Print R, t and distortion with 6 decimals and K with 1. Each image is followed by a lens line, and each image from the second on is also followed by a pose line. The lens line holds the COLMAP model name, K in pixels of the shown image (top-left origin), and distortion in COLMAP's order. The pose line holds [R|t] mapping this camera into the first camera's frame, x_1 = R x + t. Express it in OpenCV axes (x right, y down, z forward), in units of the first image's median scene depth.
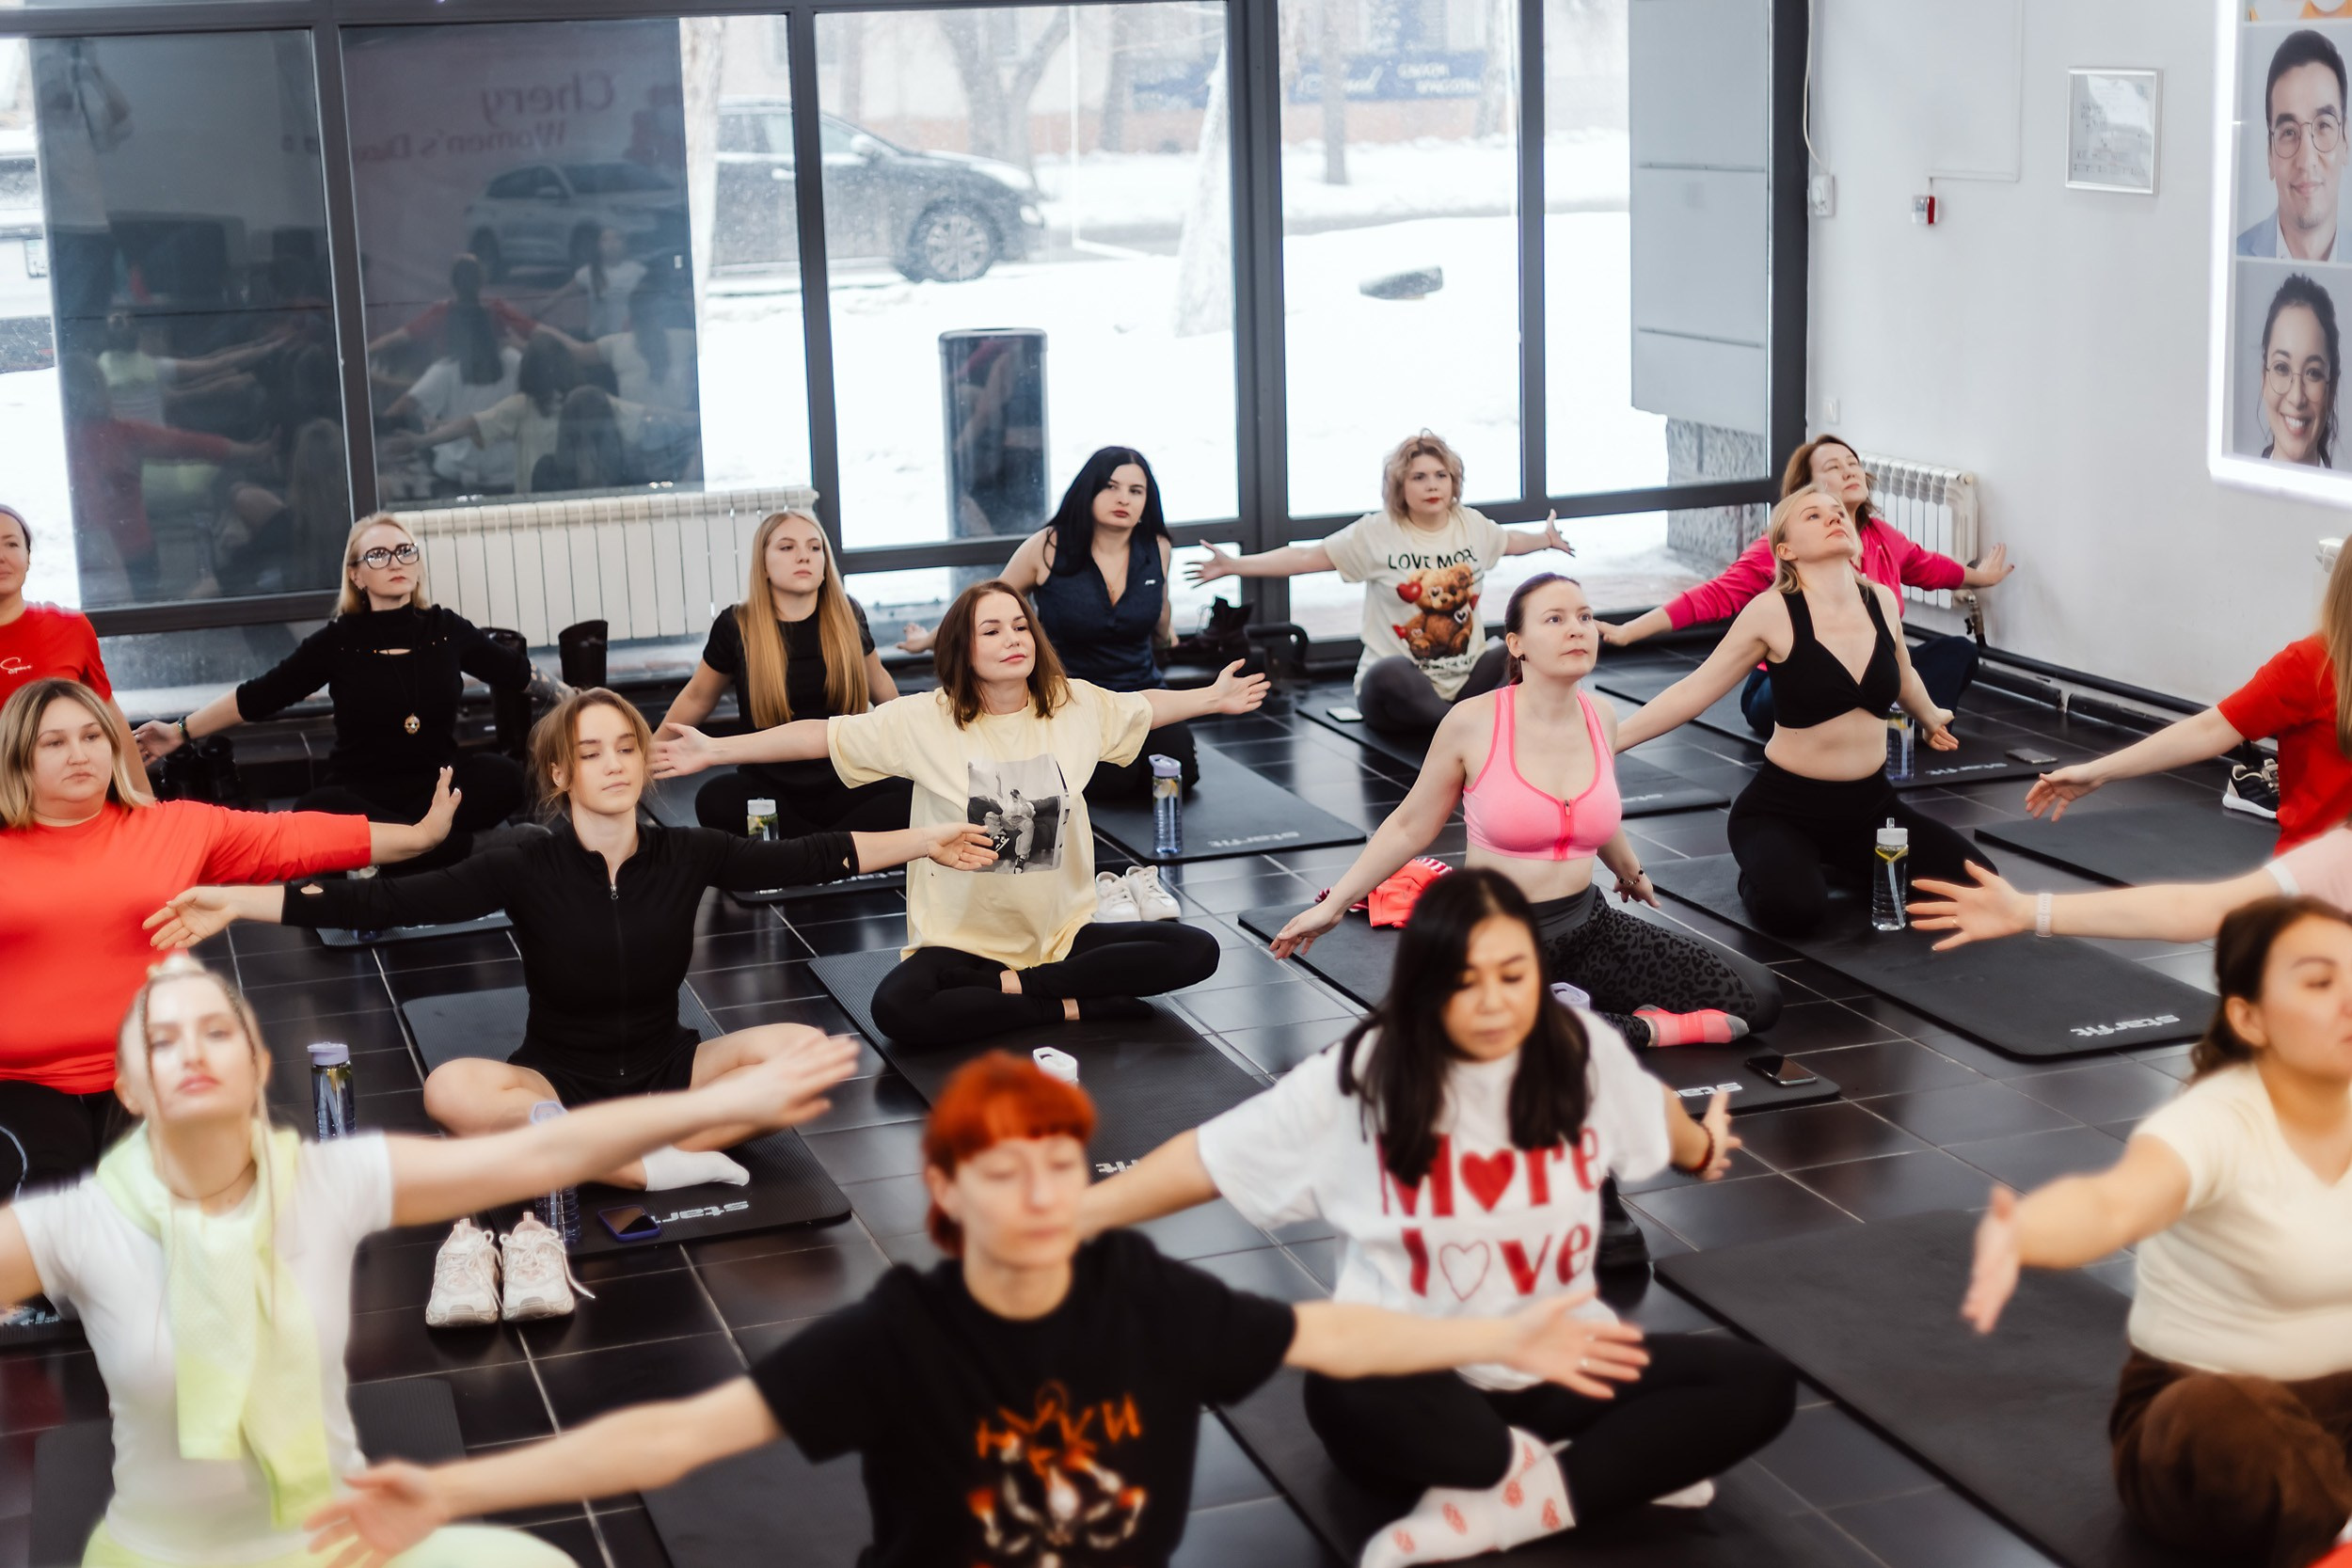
lens RADIAL K [[3362.9, 0, 1187.5], [0, 3362.9, 784.8], [0, 0, 1]] dist [-0.000322, -0.019446]
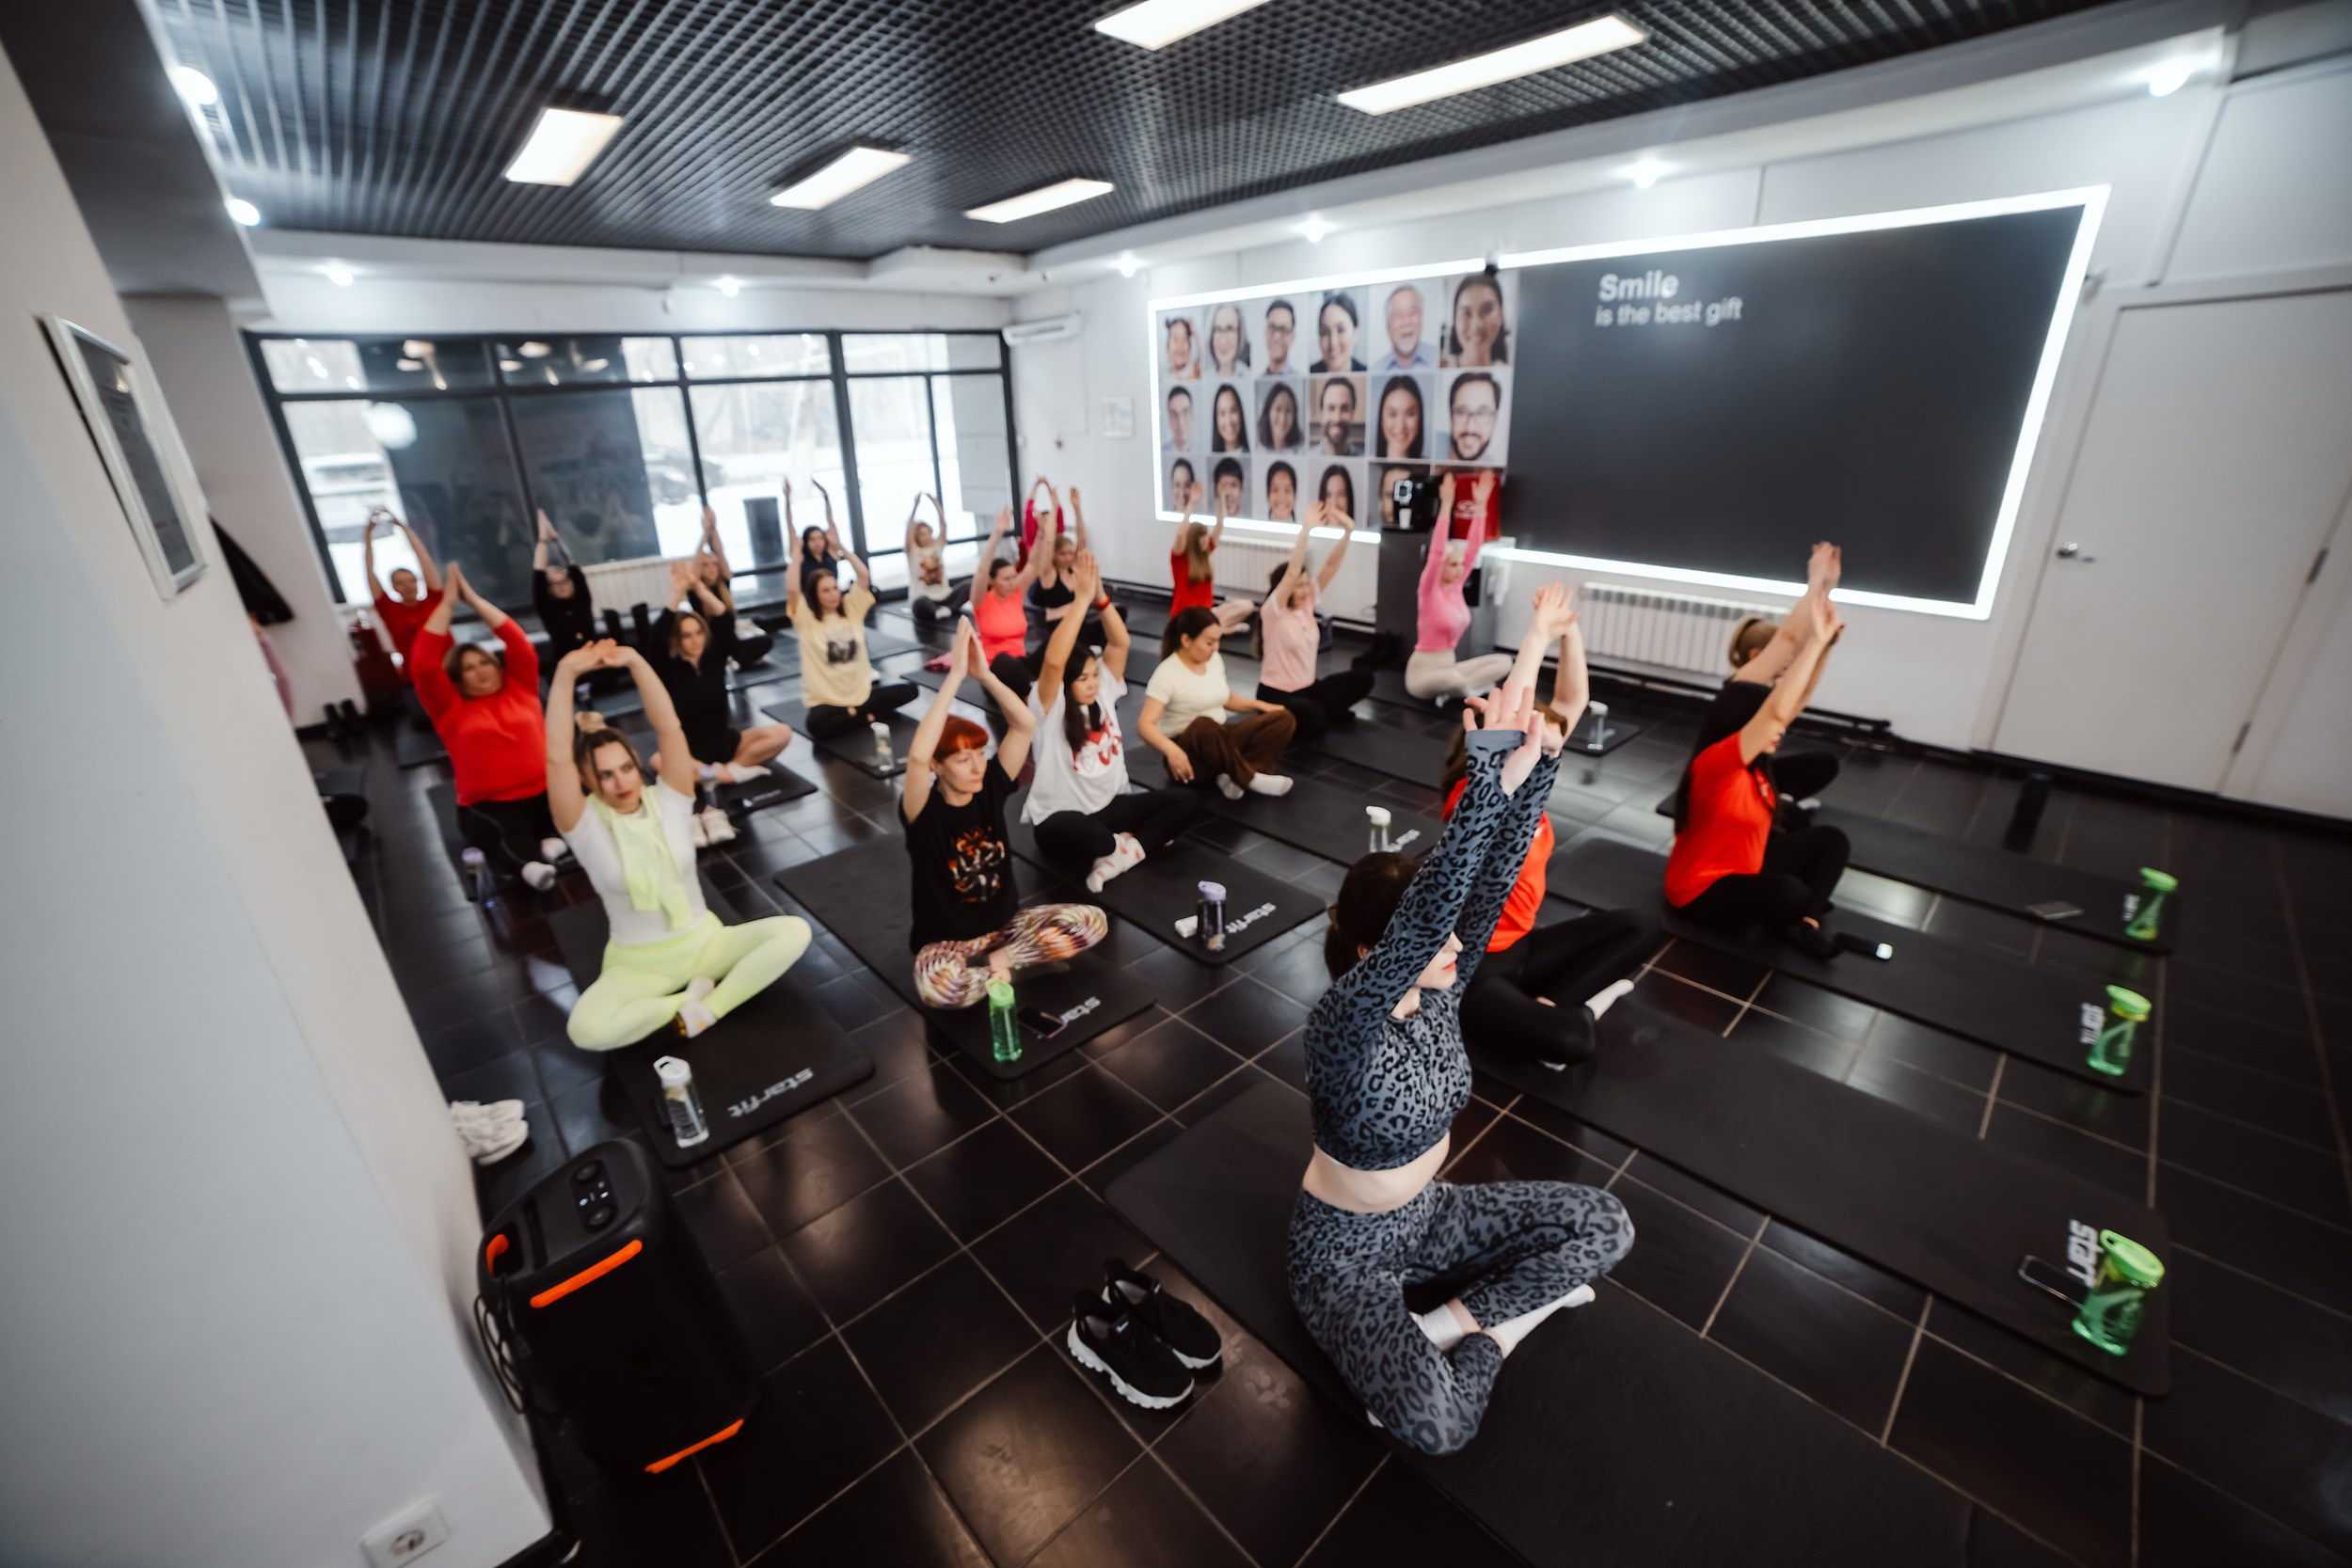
lens RADIAL K [[937.7, 0, 1177.2], [0, 937.7, 759.9], [0, 0, 1]] dist [-0.111596, 0.038022]
pose [[0.912130, -0.142547, 0.384317, -0.074344], [0.087904, 0.983795, 0.156271, 0.003884], [-0.400365, -0.108756, 0.909879, 0.095730]]
